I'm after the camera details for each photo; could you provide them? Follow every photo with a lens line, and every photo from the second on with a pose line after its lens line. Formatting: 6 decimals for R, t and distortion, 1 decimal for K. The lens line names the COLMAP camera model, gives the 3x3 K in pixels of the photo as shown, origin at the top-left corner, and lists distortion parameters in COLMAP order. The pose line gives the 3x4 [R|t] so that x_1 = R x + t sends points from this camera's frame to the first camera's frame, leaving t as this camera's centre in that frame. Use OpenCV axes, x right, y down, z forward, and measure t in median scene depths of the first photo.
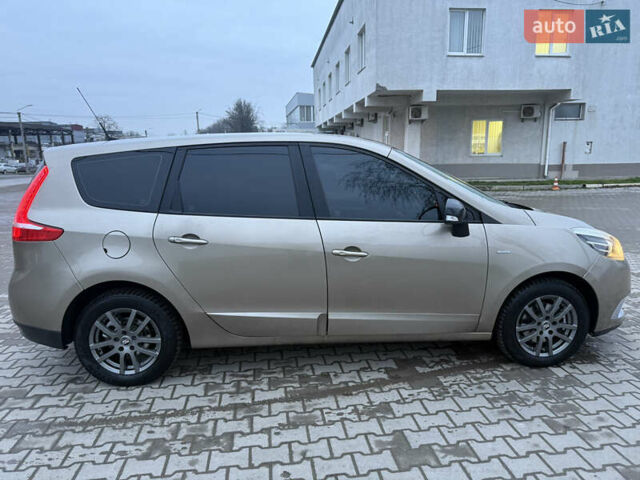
lens RADIAL K [[448.4, 0, 322.6], [0, 448.4, 242.3], [0, 0, 1]] dist [0.032582, -0.036411]
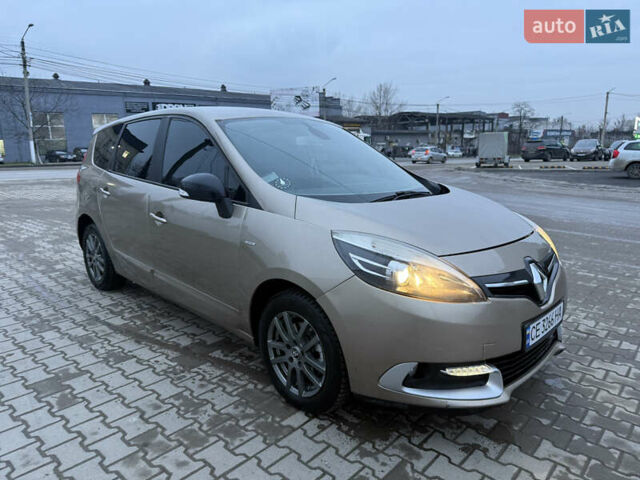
lens RADIAL K [[448.4, 0, 318.1], [0, 448.4, 239.2], [0, 0, 1]] dist [0.032582, -0.036411]
pose [[0.647506, 0.166022, -0.743755, 1.113283], [-0.150105, 0.984646, 0.089114, -0.079400], [0.747131, 0.053939, 0.662485, 0.559109]]
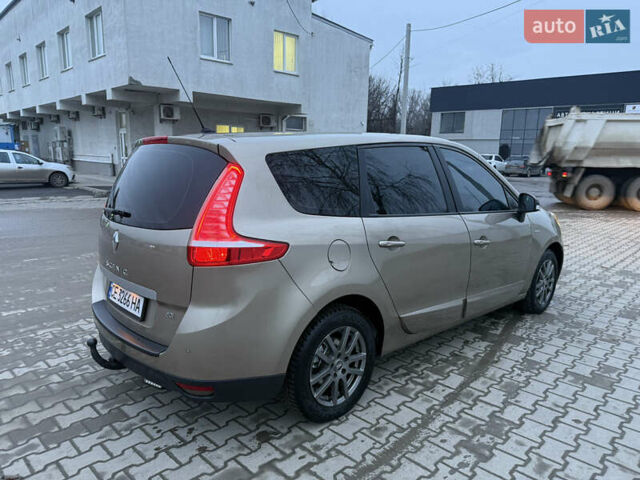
lens RADIAL K [[448.4, 0, 325.7], [0, 448.4, 243.4], [0, 0, 1]] dist [0.032582, -0.036411]
pose [[0.785561, -0.091401, 0.611997, -0.956994], [0.093574, 0.995204, 0.028520, -0.042922], [-0.611669, 0.034863, 0.790346, 0.319872]]
